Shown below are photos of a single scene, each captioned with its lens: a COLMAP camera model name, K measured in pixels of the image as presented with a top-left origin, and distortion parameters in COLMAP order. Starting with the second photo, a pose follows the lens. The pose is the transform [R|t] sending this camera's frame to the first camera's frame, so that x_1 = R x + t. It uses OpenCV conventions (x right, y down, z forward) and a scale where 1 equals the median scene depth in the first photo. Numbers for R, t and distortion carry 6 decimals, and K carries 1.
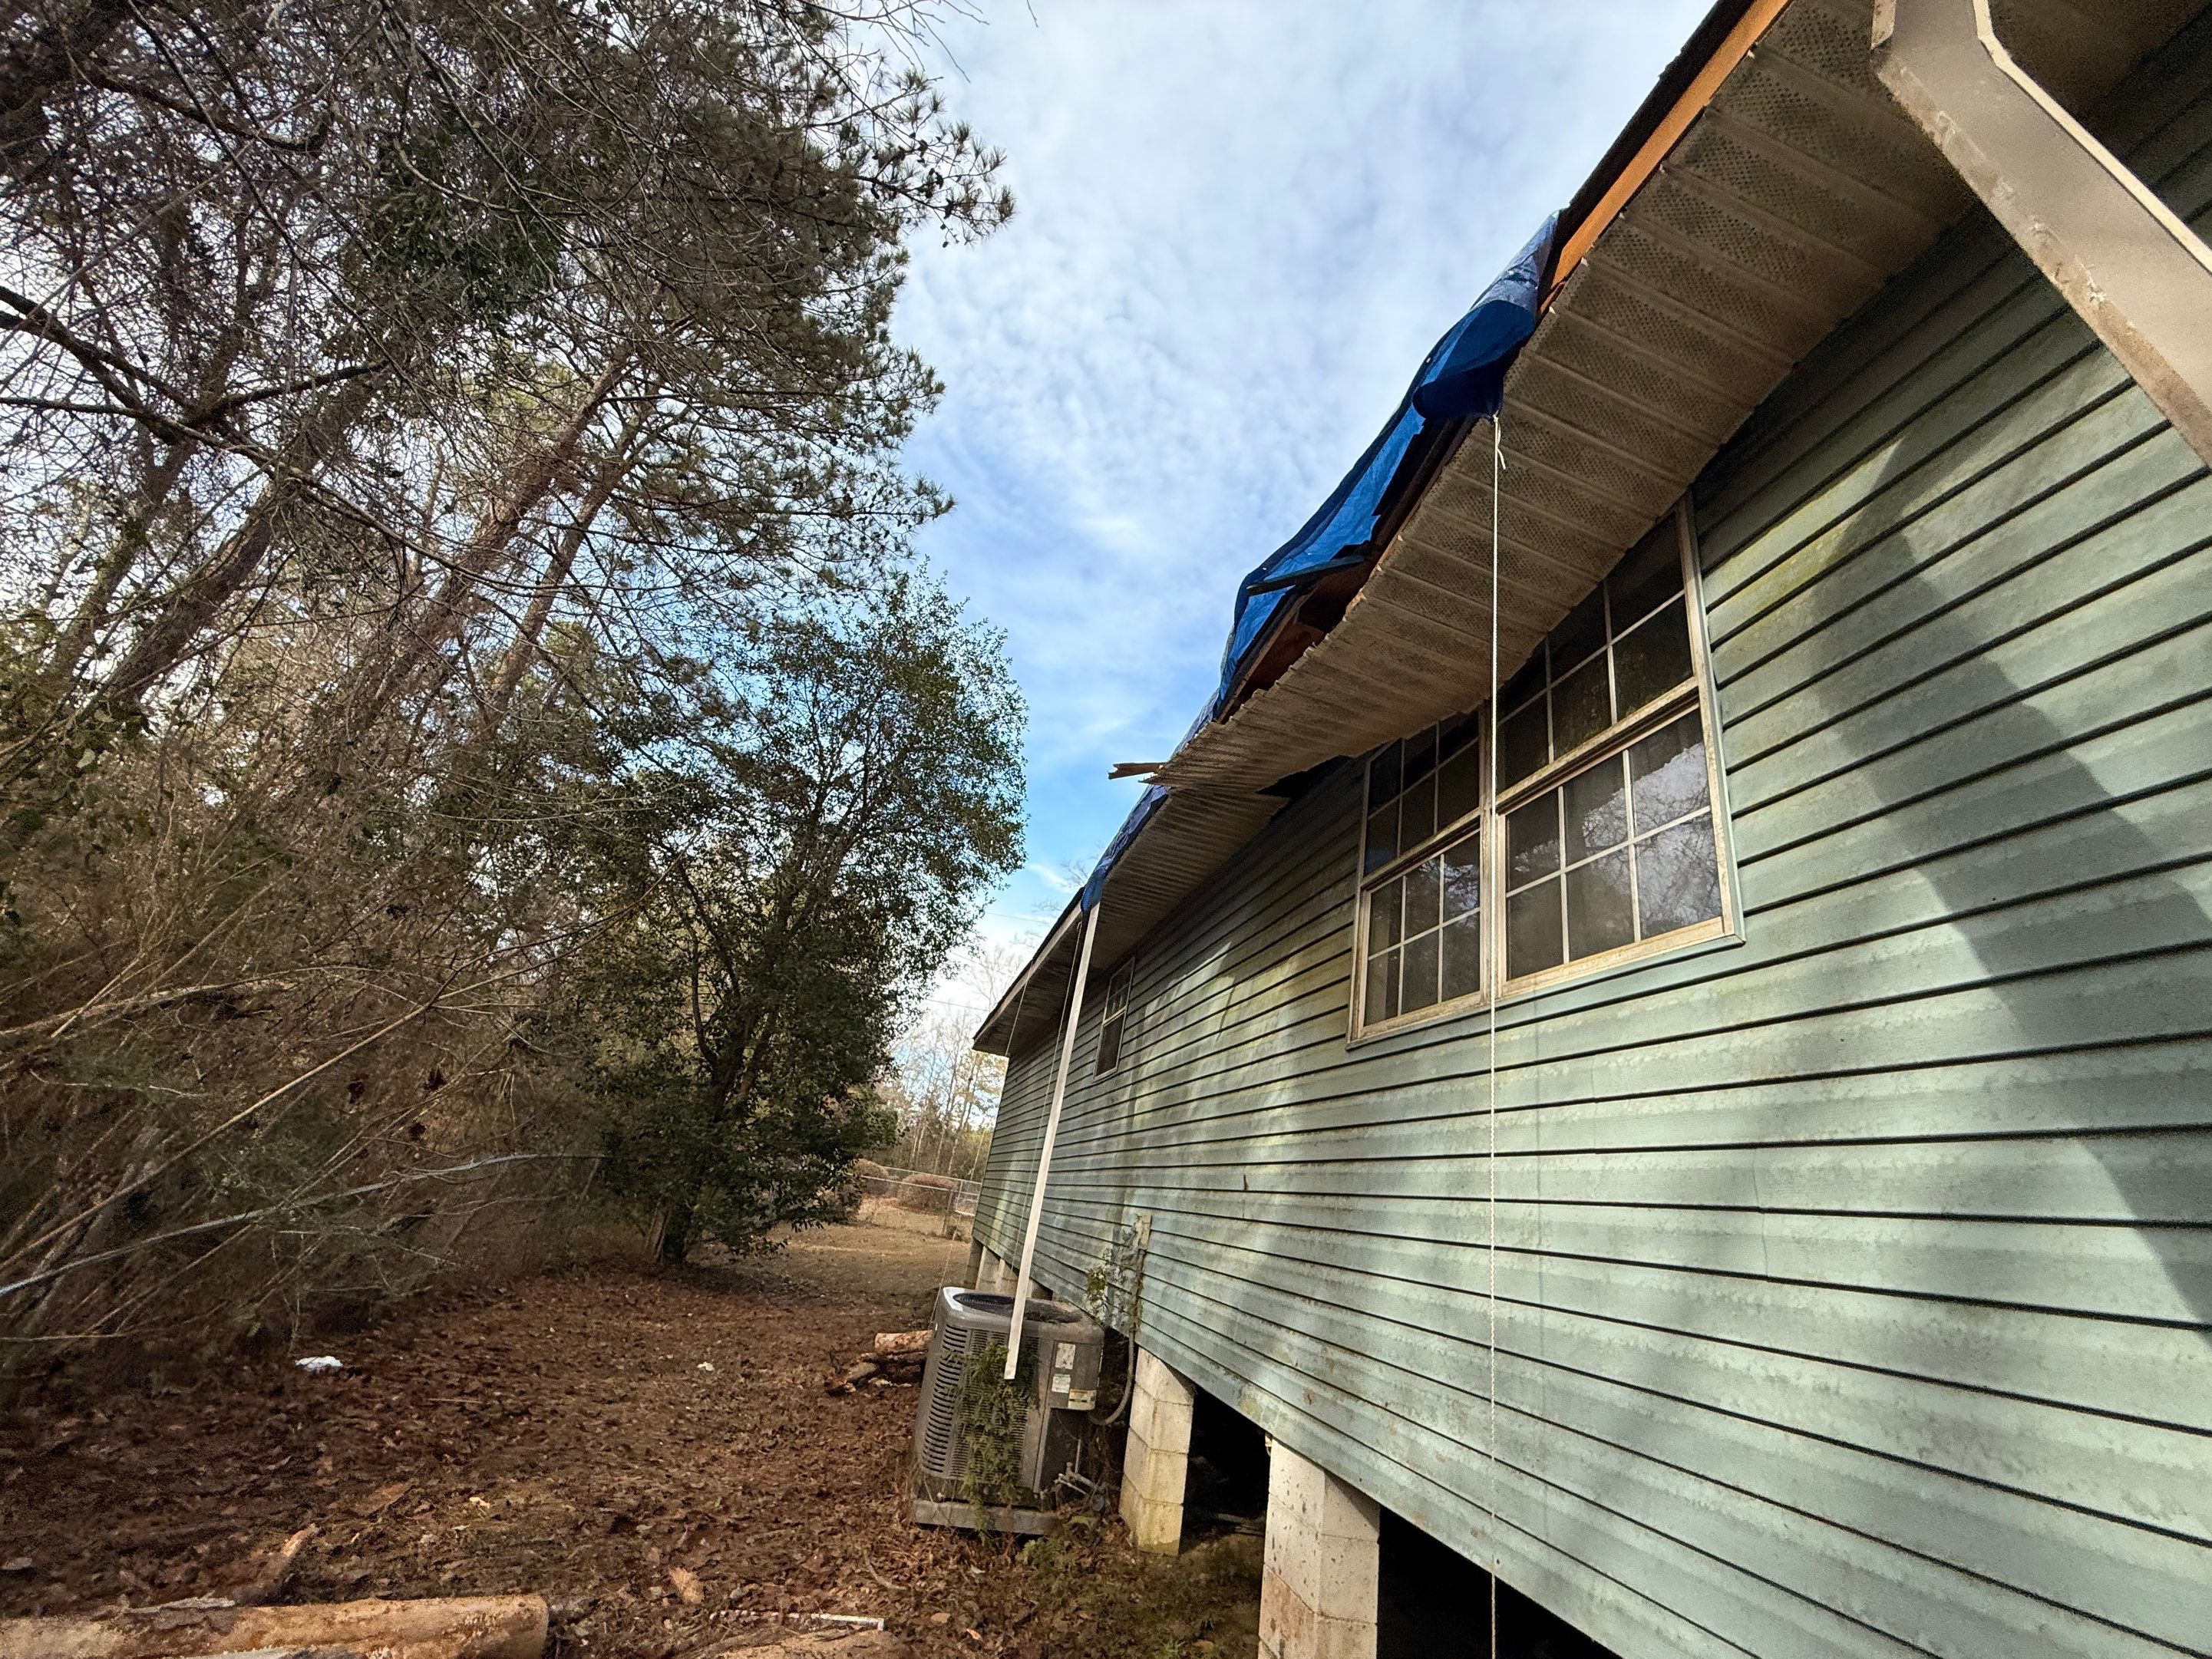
lens RADIAL K [[860.8, 0, 1106.0], [0, 860.8, 829.5], [0, 0, 1]] dist [-0.000625, 0.000153]
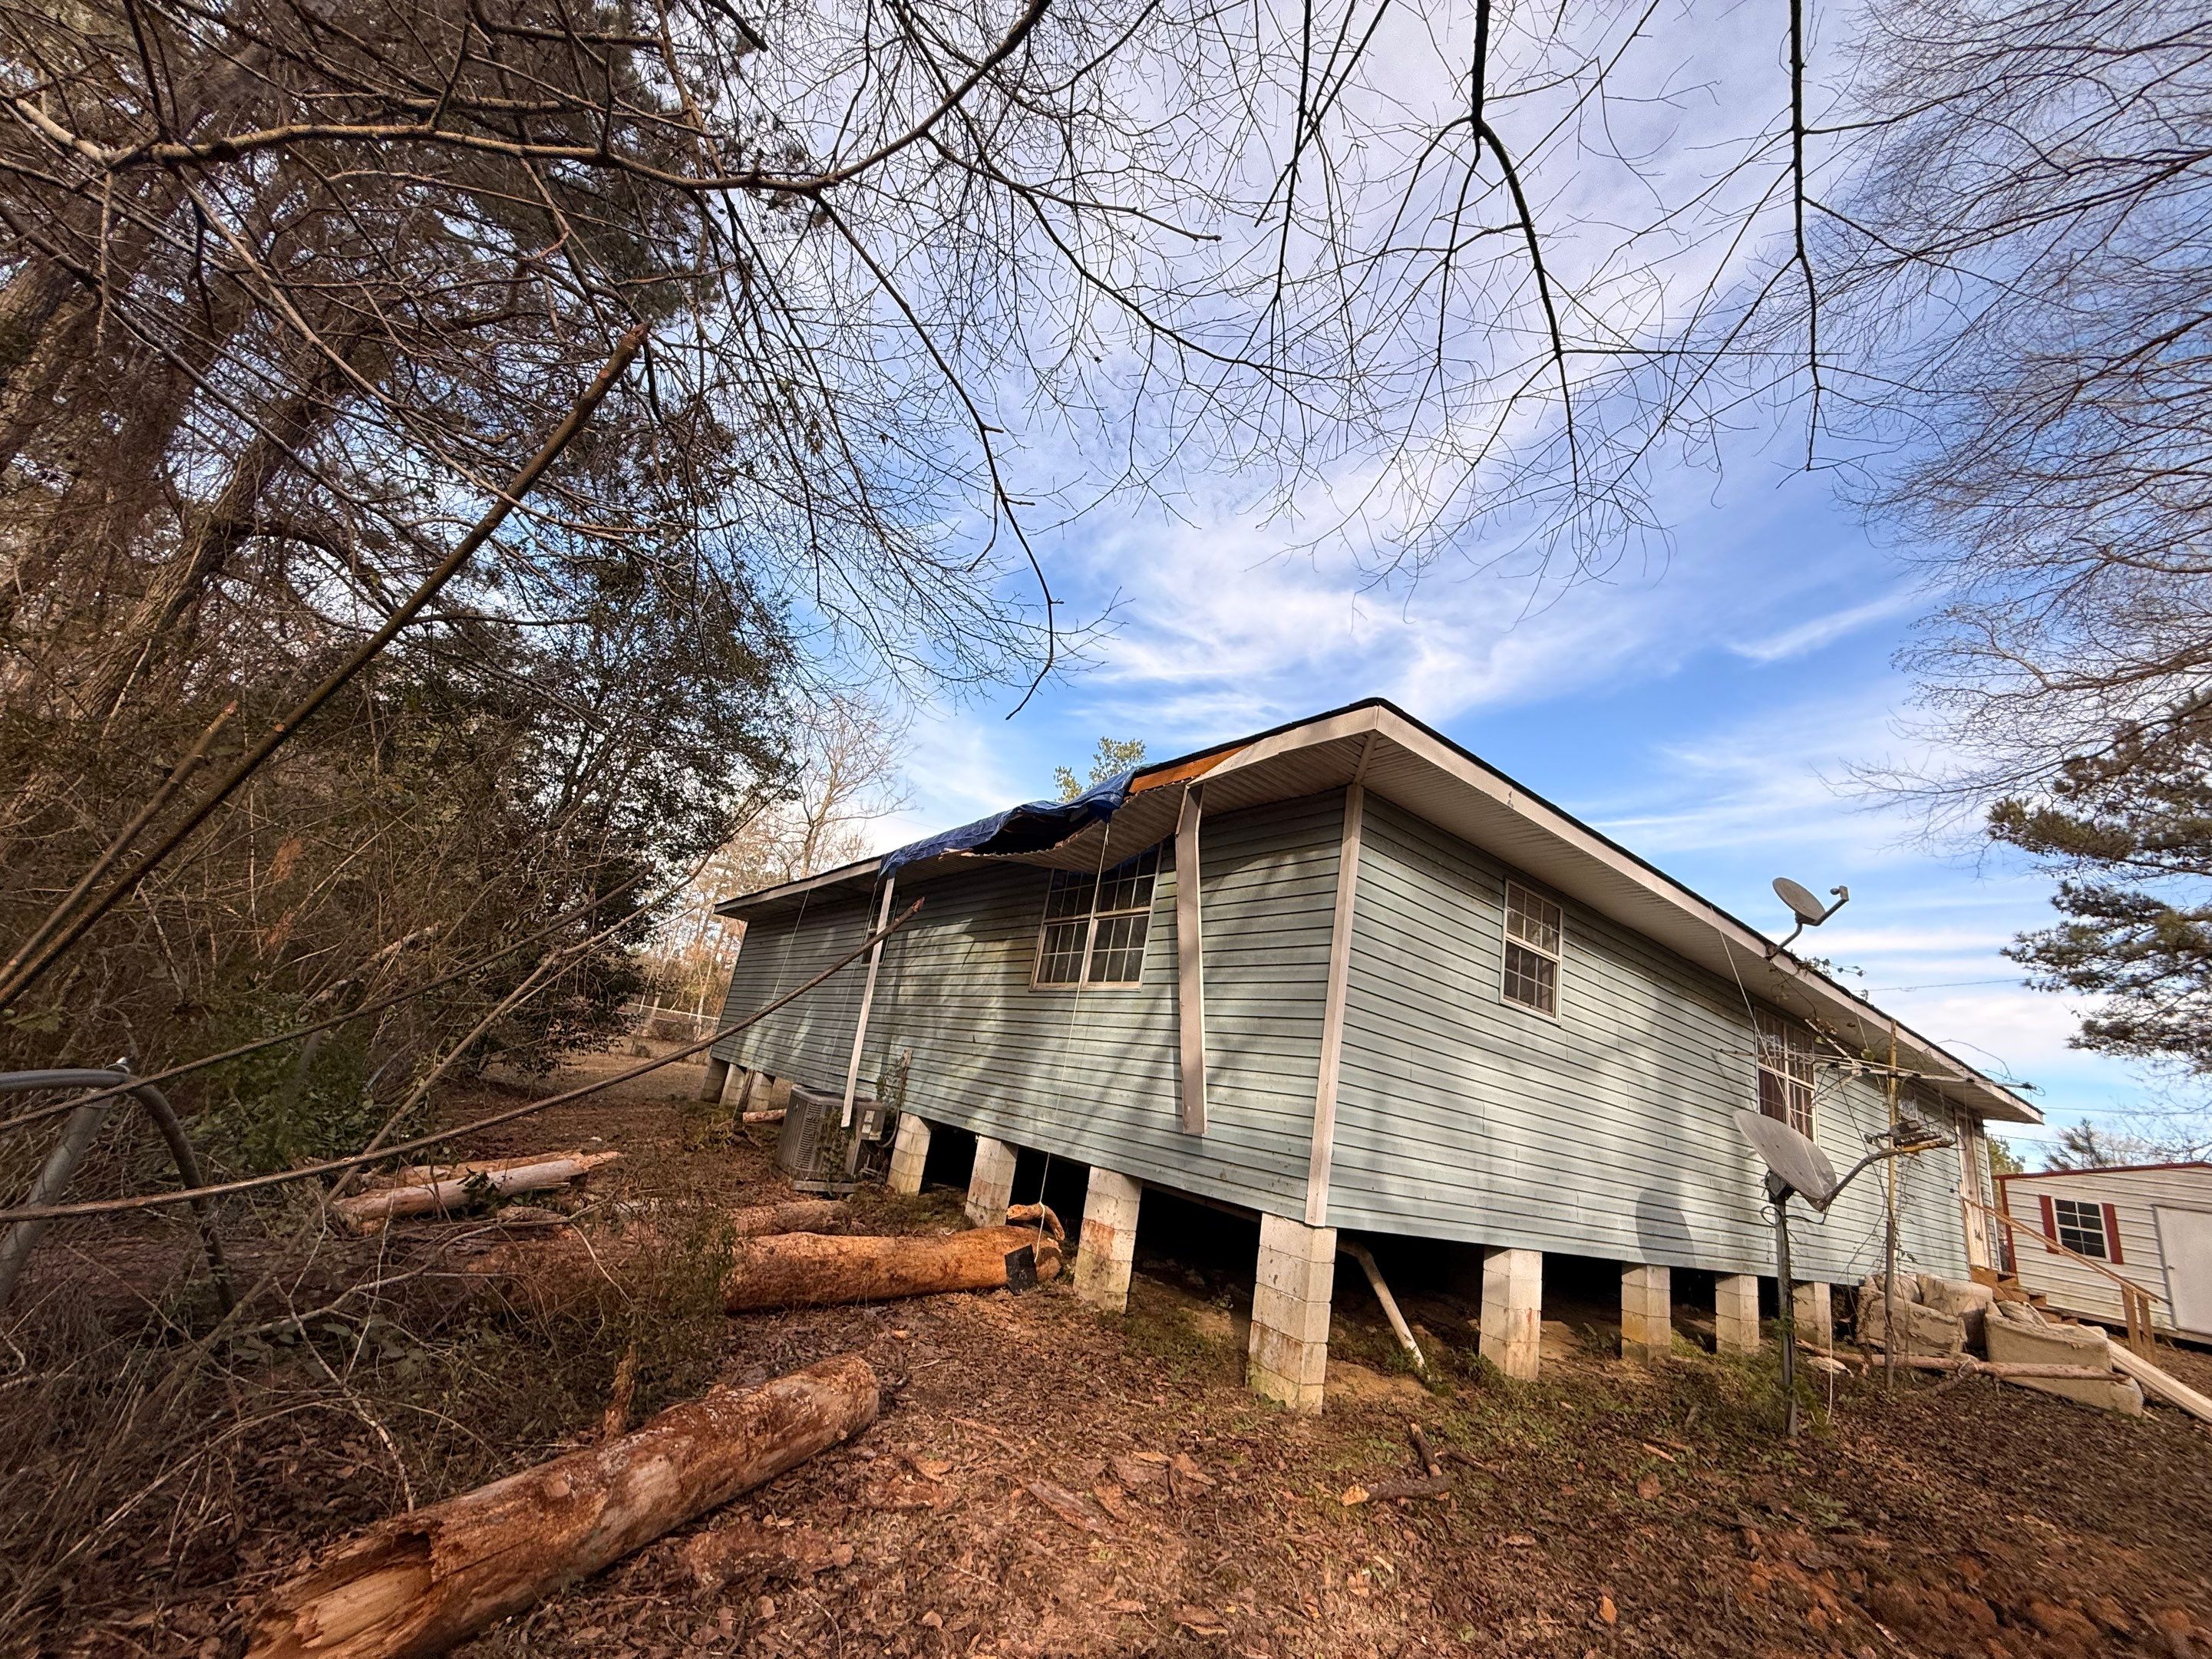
lens RADIAL K [[879.3, 0, 1104.2], [0, 879.3, 827.8], [0, 0, 1]] dist [0.000918, 0.000338]
pose [[0.924144, 0.089586, 0.371392, -0.398900], [-0.159618, 0.973746, 0.162298, -0.515480], [-0.347102, -0.209268, 0.914181, -1.025020]]
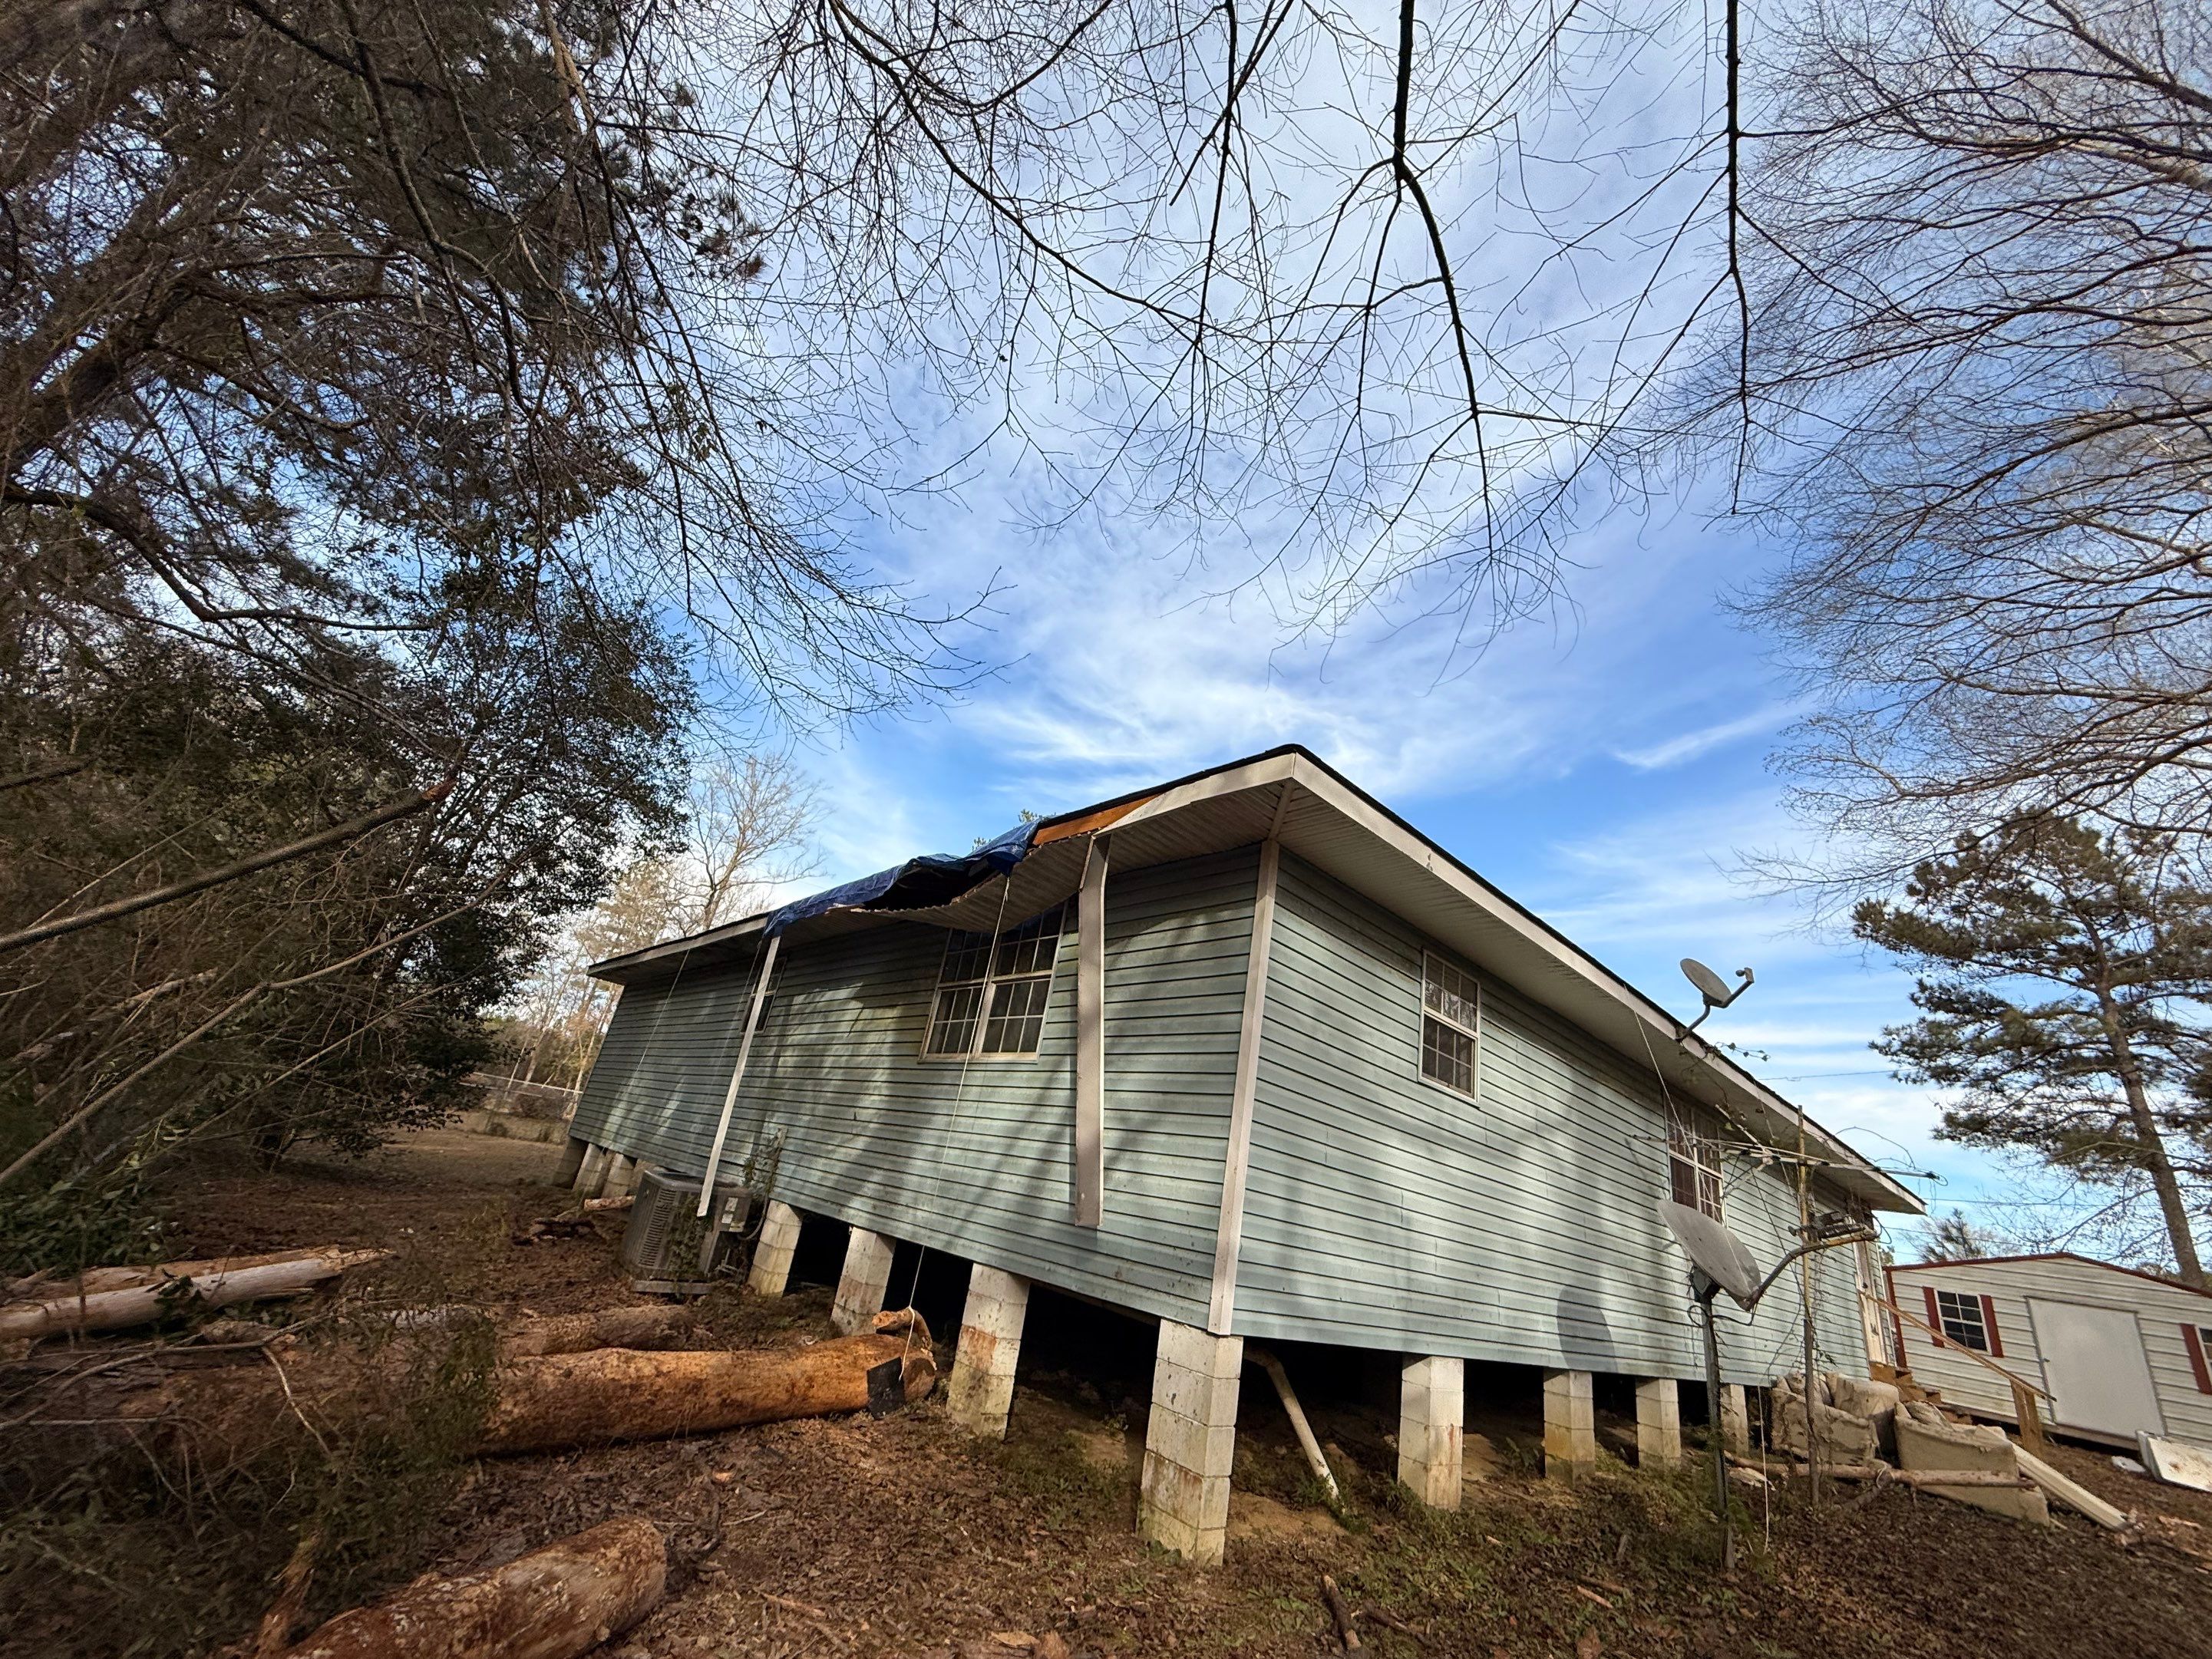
lens RADIAL K [[876.6, 0, 1100.7], [0, 876.6, 824.6], [0, 0, 1]] dist [-0.001047, 0.000792]
pose [[0.885475, 0.158542, 0.436804, -0.316385], [-0.202914, 0.977564, 0.056525, -0.463794], [-0.418043, -0.138685, 0.897779, -0.936445]]
